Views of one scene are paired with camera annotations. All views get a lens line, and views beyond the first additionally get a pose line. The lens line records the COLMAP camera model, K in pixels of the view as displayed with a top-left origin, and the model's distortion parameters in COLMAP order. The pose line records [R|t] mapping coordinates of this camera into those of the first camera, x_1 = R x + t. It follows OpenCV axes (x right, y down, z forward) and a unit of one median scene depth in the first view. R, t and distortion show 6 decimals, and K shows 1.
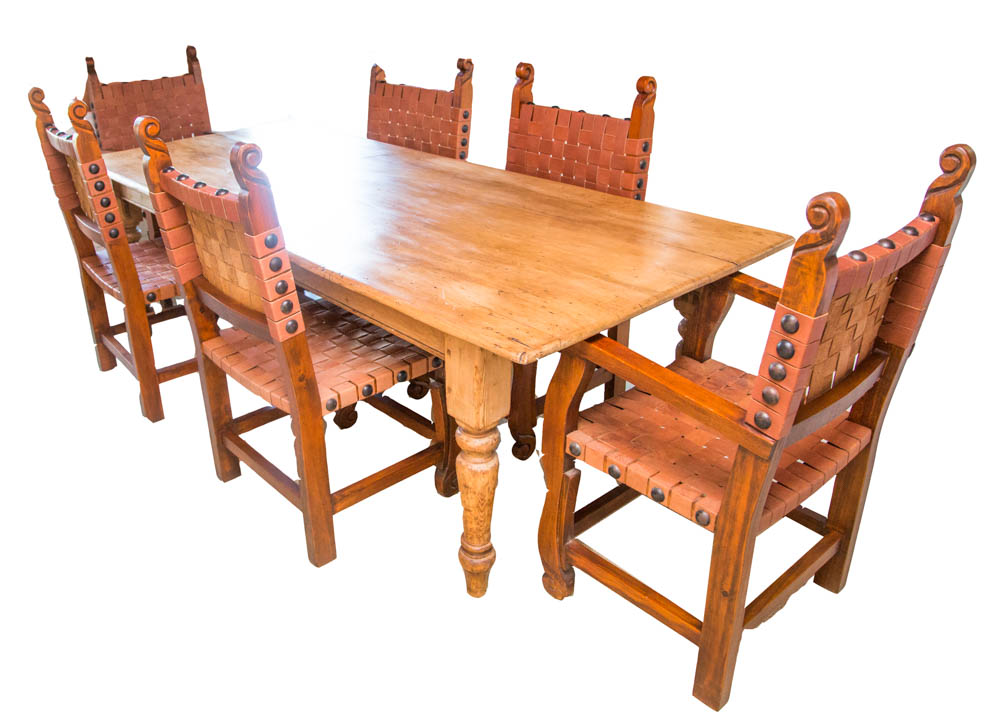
lens RADIAL K [[859.6, 0, 441.5], [0, 859.6, 311.1], [0, 0, 1]] dist [-0.093876, -0.002200]
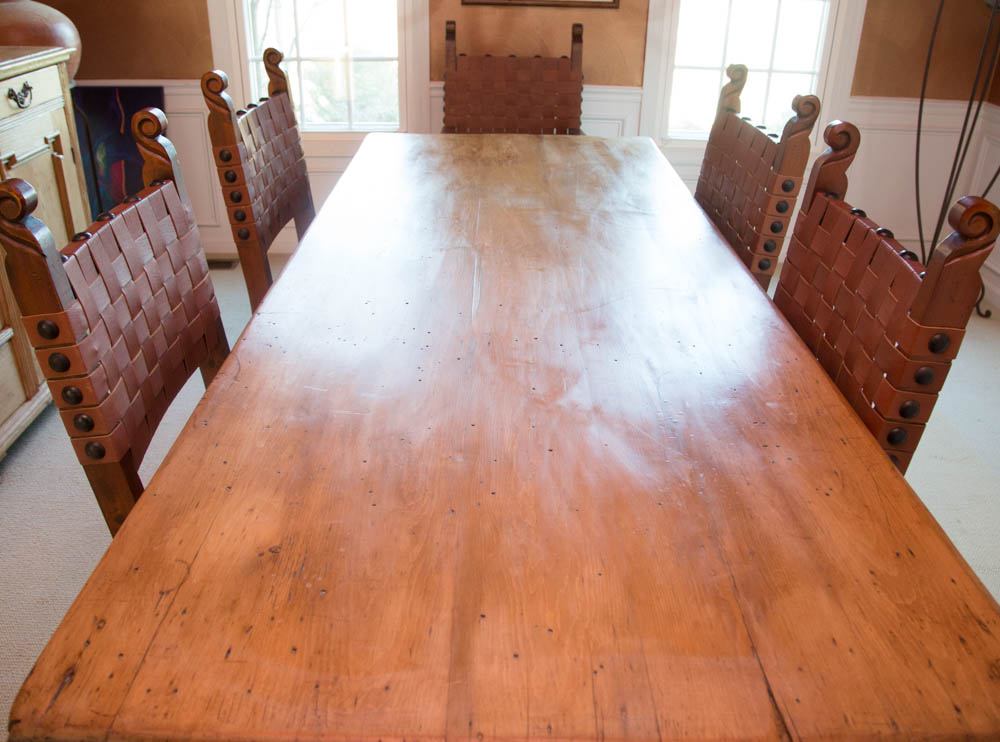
lens RADIAL K [[822.9, 0, 501.9], [0, 822.9, 369.8], [0, 0, 1]] dist [-0.078218, 0.009432]
pose [[0.756995, 0.343843, -0.555636, 0.388441], [-0.285549, 0.938933, 0.192009, -0.246342], [0.587725, 0.013312, 0.808951, 0.624575]]
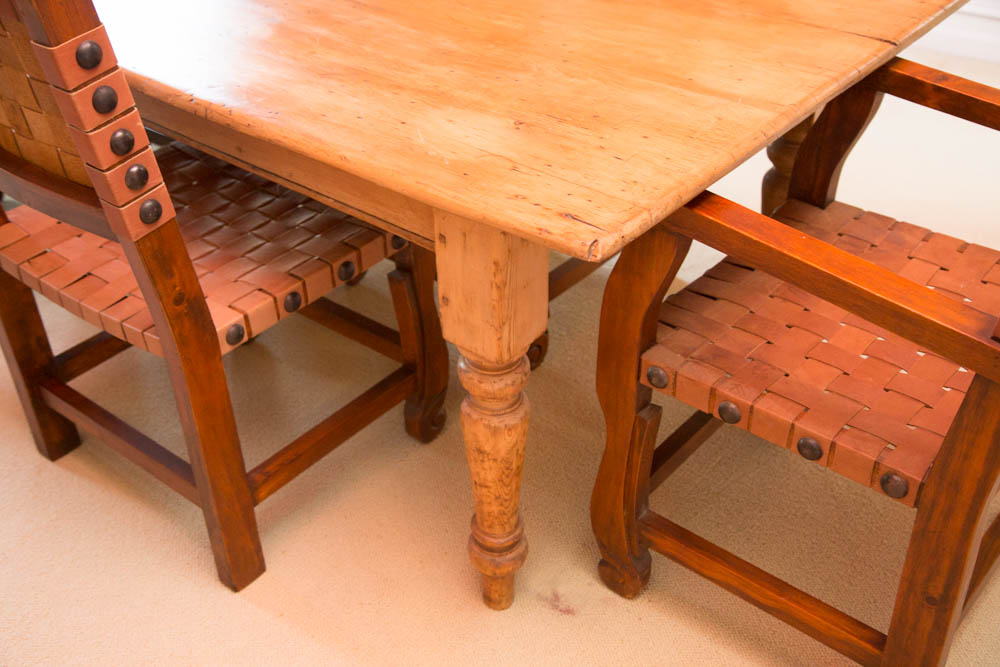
lens RADIAL K [[1124.2, 0, 503.8], [0, 1124.2, 336.8], [0, 0, 1]] dist [0.064651, 0.000000]
pose [[0.984649, -0.096311, 0.145571, -0.060362], [0.064904, 0.976216, 0.206858, -0.037195], [-0.162031, -0.194234, 0.967481, 0.226291]]
